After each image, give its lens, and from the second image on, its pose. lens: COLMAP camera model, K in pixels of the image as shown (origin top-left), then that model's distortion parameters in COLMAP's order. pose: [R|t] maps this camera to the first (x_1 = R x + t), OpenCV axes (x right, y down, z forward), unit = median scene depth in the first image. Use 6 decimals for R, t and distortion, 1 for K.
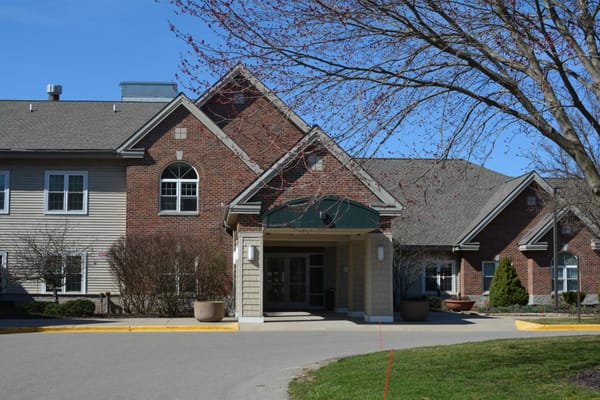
lens RADIAL K [[918.4, 0, 300.0], [0, 918.4, 200.0], [0, 0, 1]] dist [-0.189717, 0.226209]
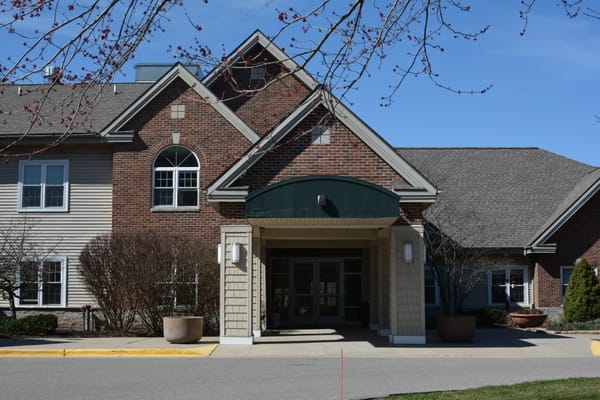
lens RADIAL K [[918.4, 0, 300.0], [0, 918.4, 200.0], [0, 0, 1]] dist [-0.189717, 0.226209]
pose [[0.994638, -0.014245, -0.102434, 0.063009], [0.012761, 0.999804, -0.015131, 0.020674], [0.102630, 0.013743, 0.994625, 0.197151]]
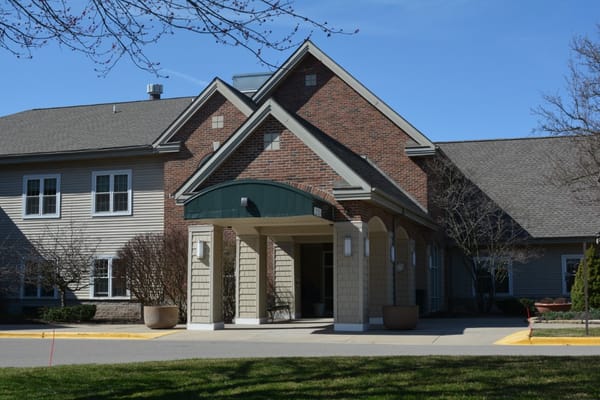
lens RADIAL K [[918.4, 0, 300.0], [0, 918.4, 200.0], [0, 0, 1]] dist [-0.189717, 0.226209]
pose [[0.924460, -0.046306, -0.378456, 0.292371], [0.044128, 0.998922, -0.014431, 0.021868], [0.378716, -0.003359, 0.925507, 0.187288]]
